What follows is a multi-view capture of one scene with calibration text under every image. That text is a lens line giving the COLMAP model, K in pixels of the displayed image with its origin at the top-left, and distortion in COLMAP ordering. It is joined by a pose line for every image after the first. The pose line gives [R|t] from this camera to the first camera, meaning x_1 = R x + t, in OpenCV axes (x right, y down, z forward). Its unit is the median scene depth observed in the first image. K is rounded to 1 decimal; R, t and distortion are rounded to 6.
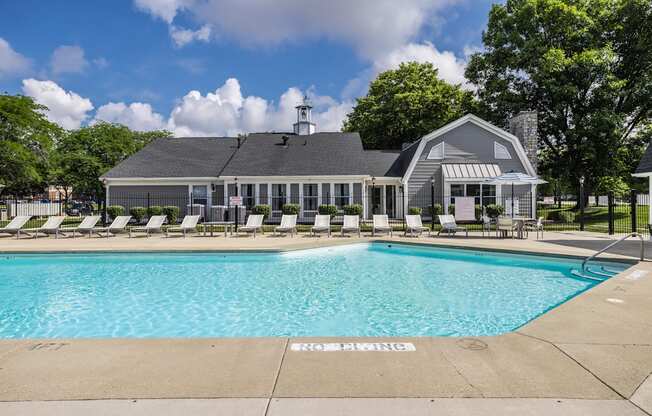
lens RADIAL K [[542.7, 0, 326.0], [0, 542.7, 208.0], [0, 0, 1]] dist [-0.003482, 0.000932]
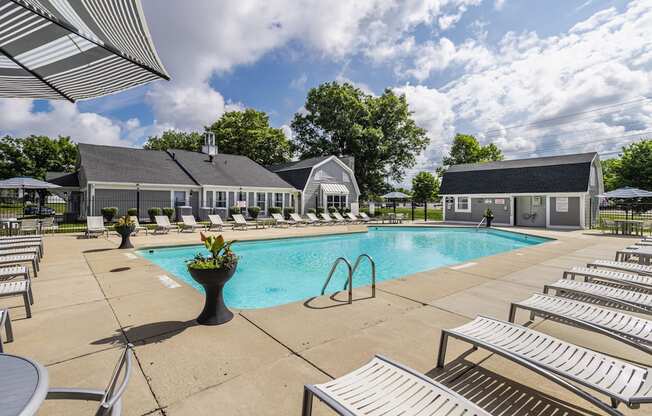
lens RADIAL K [[542.7, 0, 326.0], [0, 542.7, 208.0], [0, 0, 1]] dist [-0.003482, 0.000932]
pose [[0.577689, 0.000799, 0.816256, -1.147453], [0.004409, 0.999982, -0.004099, 0.003741], [-0.816245, 0.005967, 0.577675, 0.009684]]
